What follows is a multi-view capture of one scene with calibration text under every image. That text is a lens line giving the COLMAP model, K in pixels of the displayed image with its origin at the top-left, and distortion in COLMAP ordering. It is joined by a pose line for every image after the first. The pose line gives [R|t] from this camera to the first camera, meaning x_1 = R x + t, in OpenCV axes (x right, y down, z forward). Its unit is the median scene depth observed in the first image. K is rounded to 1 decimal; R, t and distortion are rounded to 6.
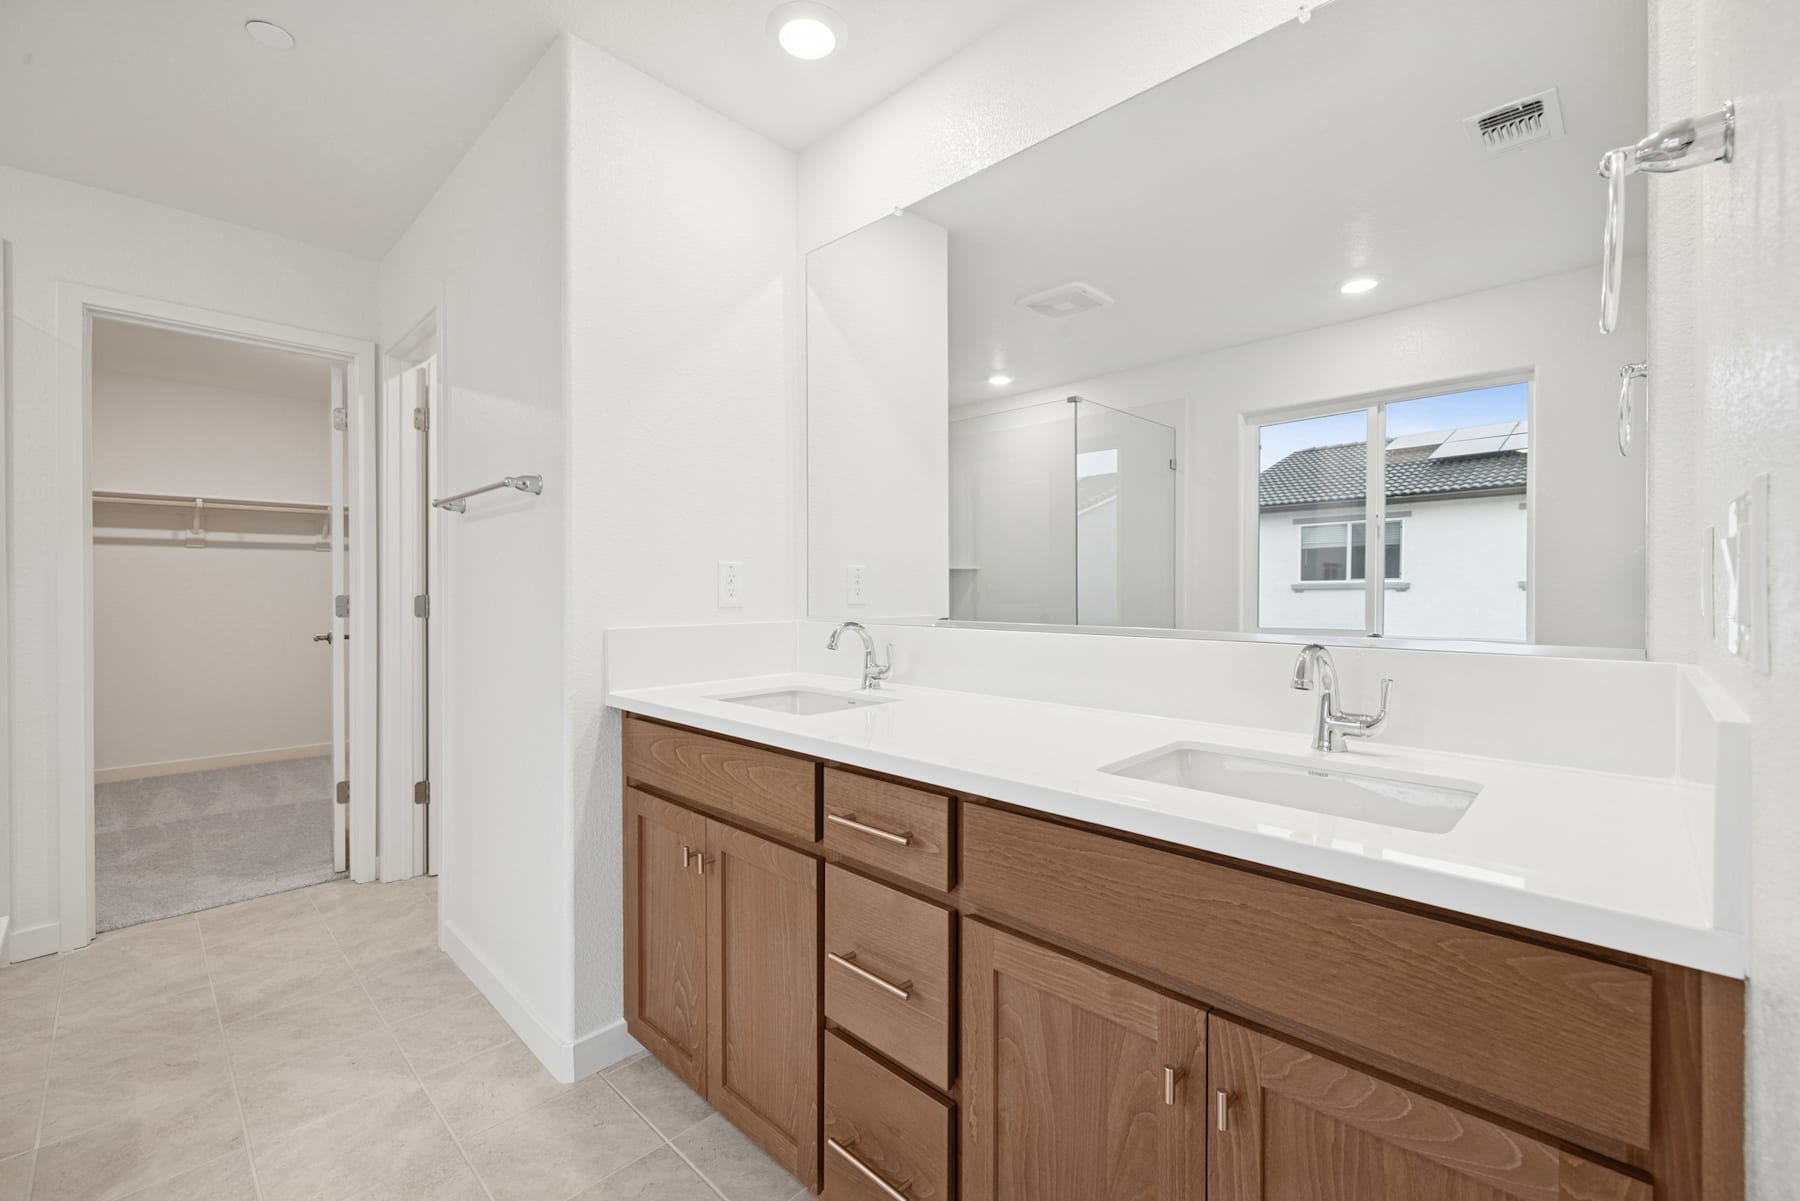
lens RADIAL K [[758.1, 0, 900.0], [0, 758.1, 600.5], [0, 0, 1]] dist [-0.002145, -0.000311]
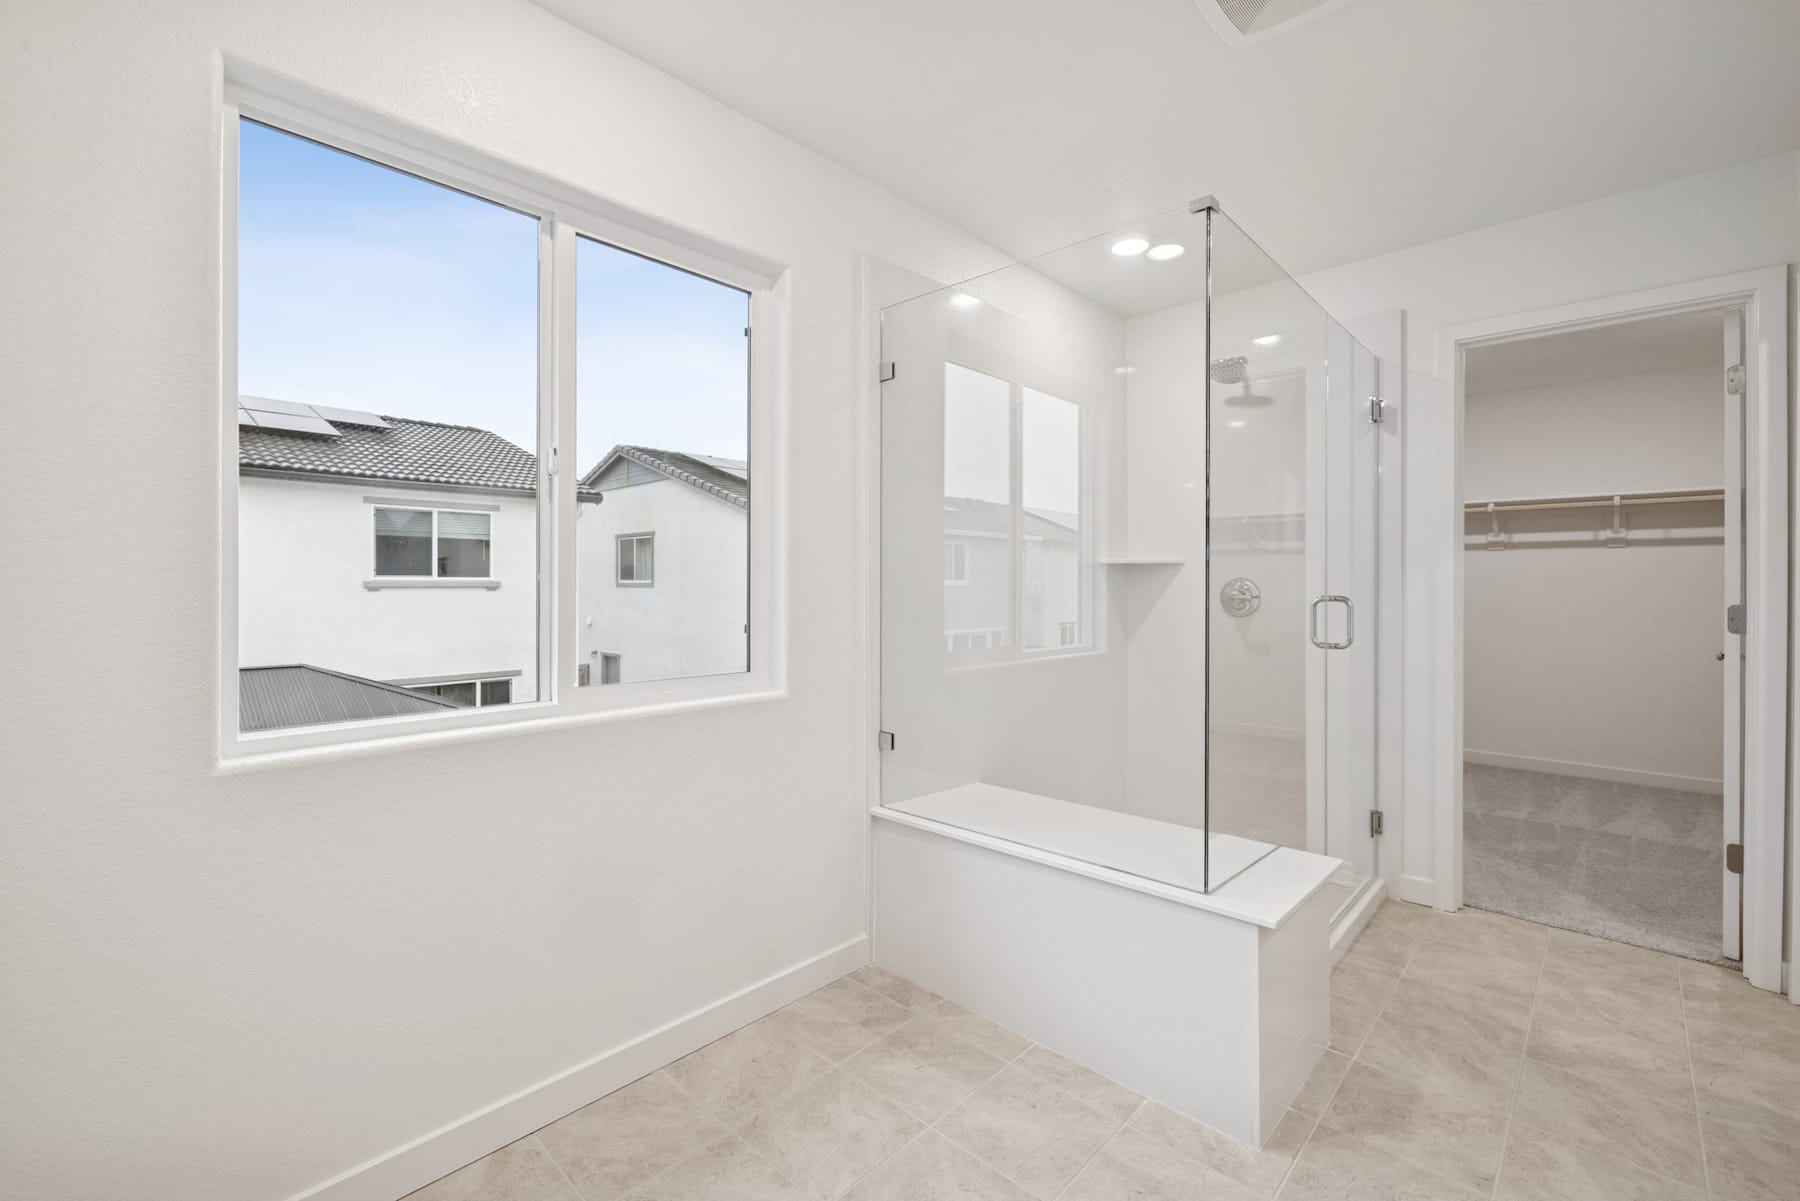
lens RADIAL K [[766.6, 0, 897.8], [0, 766.6, 583.3], [0, 0, 1]] dist [0.000820, -0.000357]
pose [[0.012563, 0.001554, -0.999920, 0.042453], [-0.018441, 0.999829, 0.001322, -0.014652], [0.999751, 0.018423, 0.012589, 0.130798]]
